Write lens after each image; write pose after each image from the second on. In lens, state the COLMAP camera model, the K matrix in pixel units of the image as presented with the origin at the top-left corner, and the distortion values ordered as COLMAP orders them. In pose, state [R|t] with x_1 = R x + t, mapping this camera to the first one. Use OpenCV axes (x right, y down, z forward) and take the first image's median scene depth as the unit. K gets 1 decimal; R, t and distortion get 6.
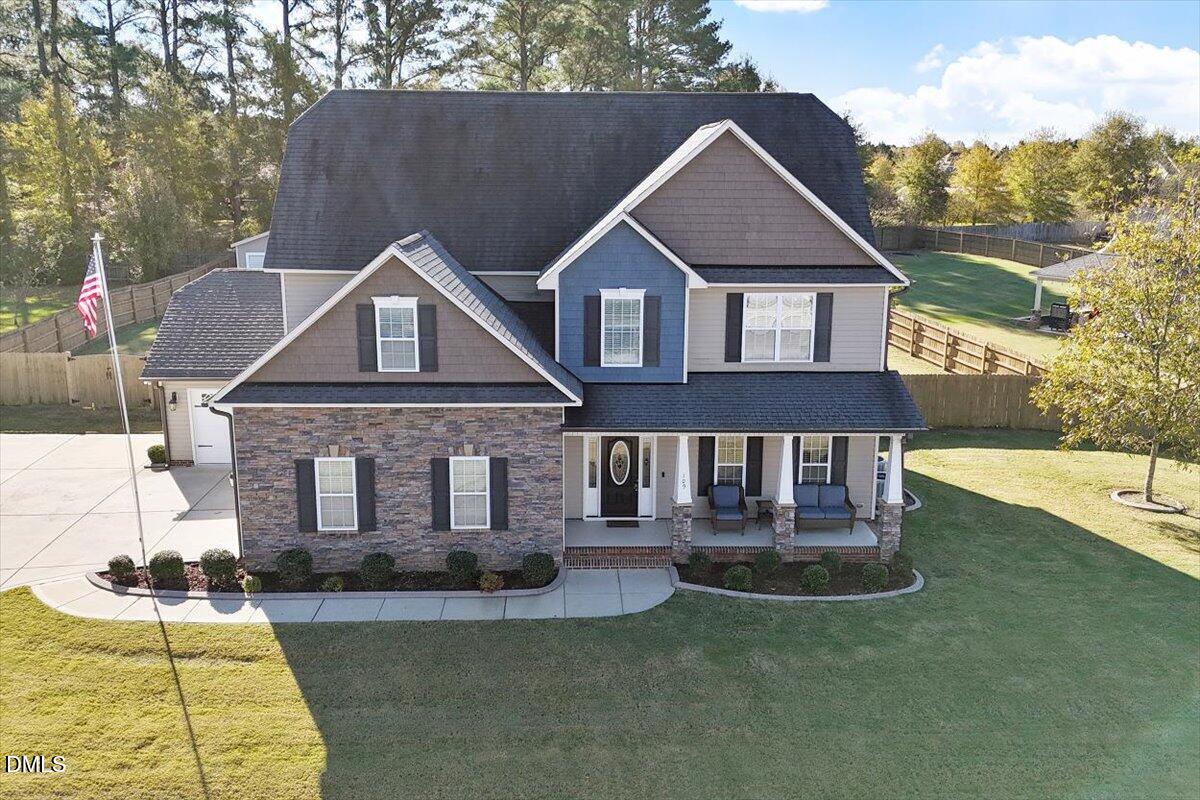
lens RADIAL K [[1019.9, 0, 604.3], [0, 1019.9, 399.0], [0, 0, 1]] dist [0.072523, -0.082333]
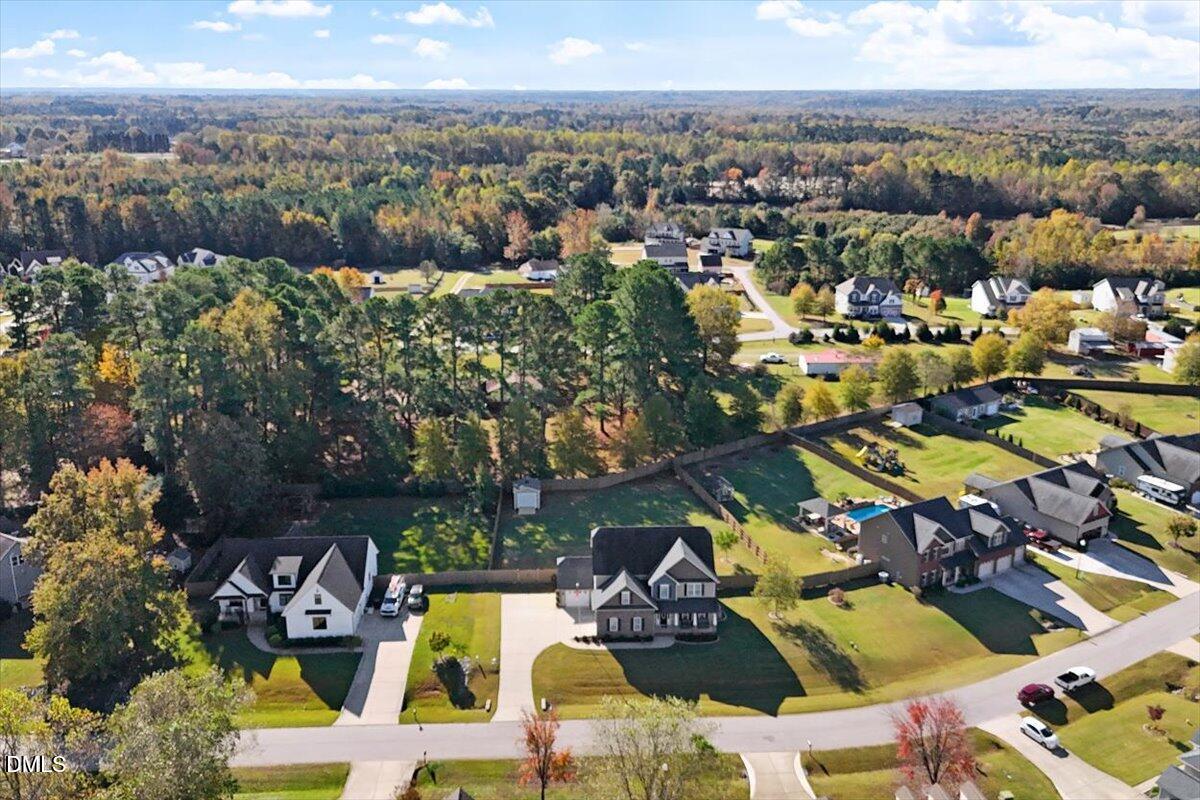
lens RADIAL K [[1019.9, 0, 594.2], [0, 1019.9, 397.3], [0, 0, 1]] dist [0.072523, -0.082333]
pose [[0.999981, -0.005878, -0.001713, -0.348864], [0.005982, 0.997573, 0.069366, -1.516681], [0.001301, -0.069375, 0.997590, -4.438252]]
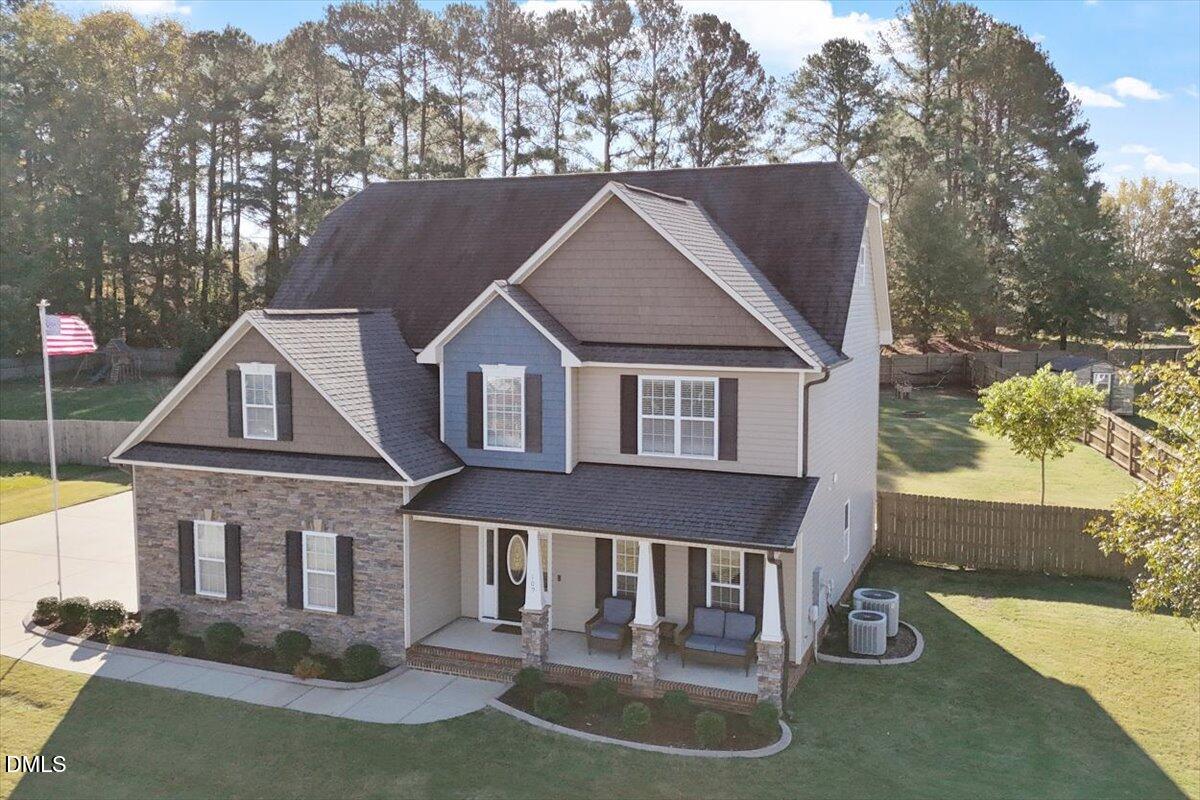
lens RADIAL K [[1019.9, 0, 613.2], [0, 1019.9, 397.3], [0, 0, 1]] dist [0.072523, -0.082333]
pose [[0.916253, 0.035547, -0.399020, 0.493678], [-0.083742, 0.991045, -0.104007, 0.008030], [0.391749, 0.128712, 0.911025, 0.213124]]
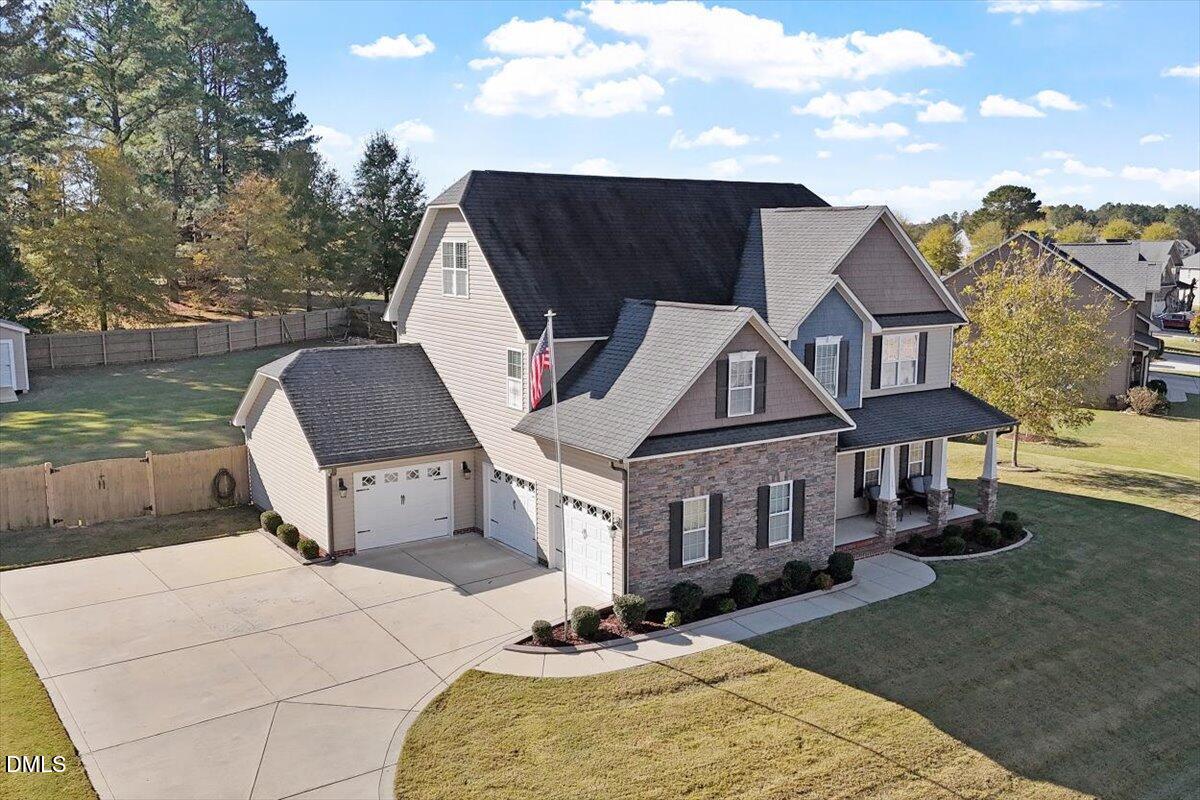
lens RADIAL K [[1019.9, 0, 593.8], [0, 1019.9, 393.1], [0, 0, 1]] dist [0.072523, -0.082333]
pose [[0.845293, -0.083980, 0.527662, -0.930310], [0.120188, 0.992147, -0.034631, -0.031044], [-0.520610, 0.092692, 0.848748, 0.088045]]
